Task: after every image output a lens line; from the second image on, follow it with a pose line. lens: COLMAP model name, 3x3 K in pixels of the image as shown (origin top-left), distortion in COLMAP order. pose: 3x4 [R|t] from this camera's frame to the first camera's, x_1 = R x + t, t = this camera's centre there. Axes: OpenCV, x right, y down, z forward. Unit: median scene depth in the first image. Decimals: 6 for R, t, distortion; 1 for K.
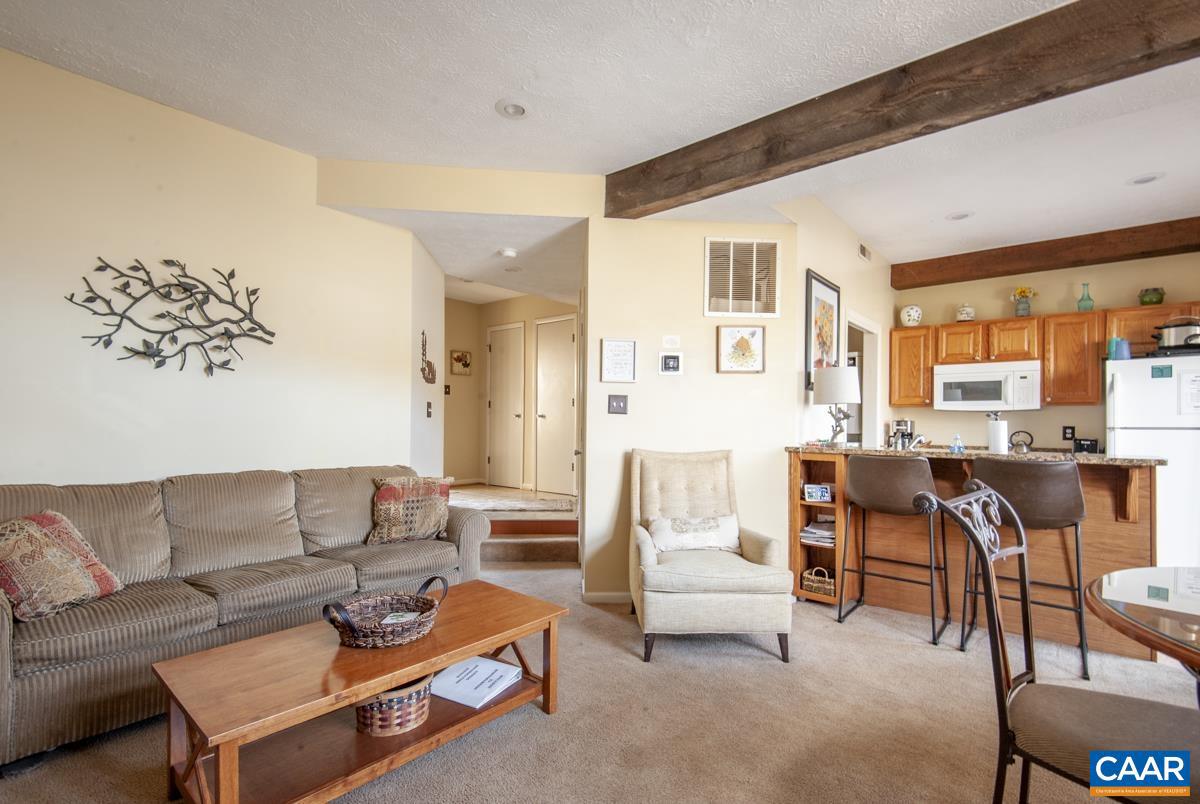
lens RADIAL K [[542.2, 0, 596.1], [0, 542.2, 429.7], [0, 0, 1]] dist [0.001751, 0.000077]
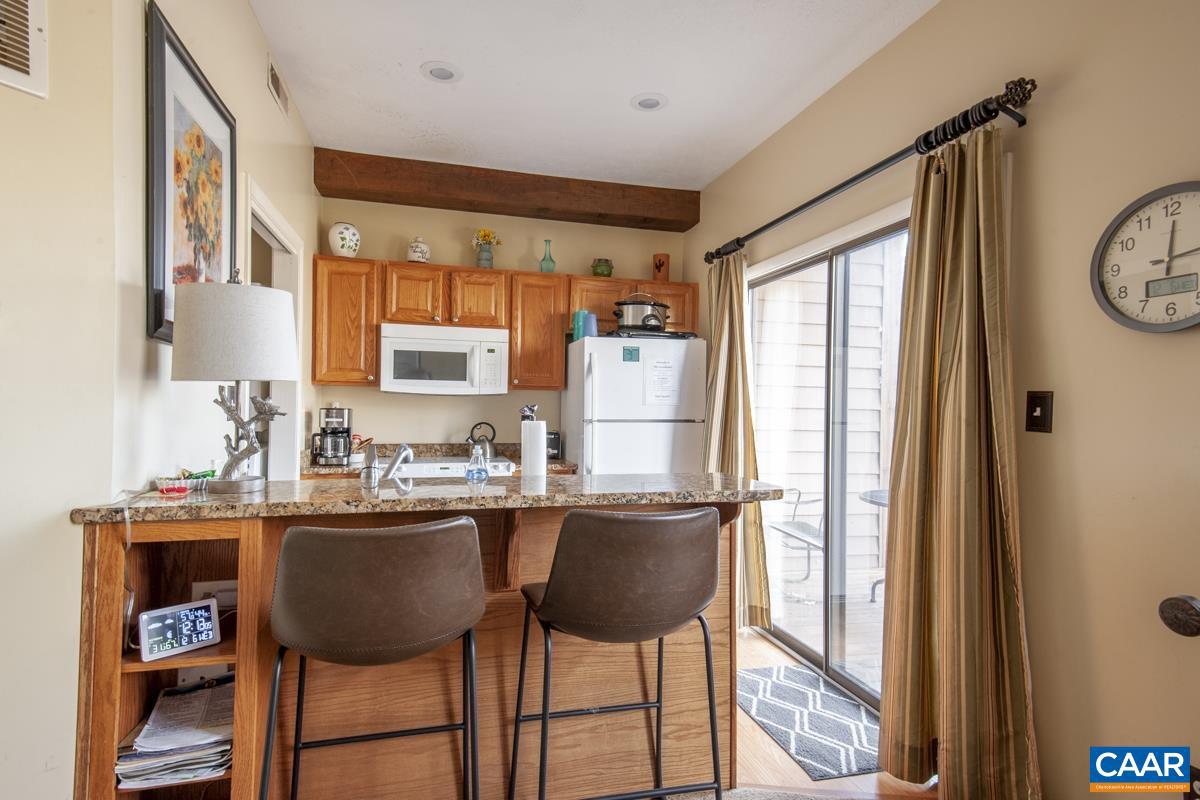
lens RADIAL K [[661.0, 0, 600.0], [0, 661.0, 400.0], [0, 0, 1]] dist [0.064706, -0.001554]
pose [[0.578741, 0.007694, 0.815475, 0.143710], [-0.000886, 0.999961, -0.008806, -0.022278], [-0.815511, 0.004374, 0.578725, 0.369017]]
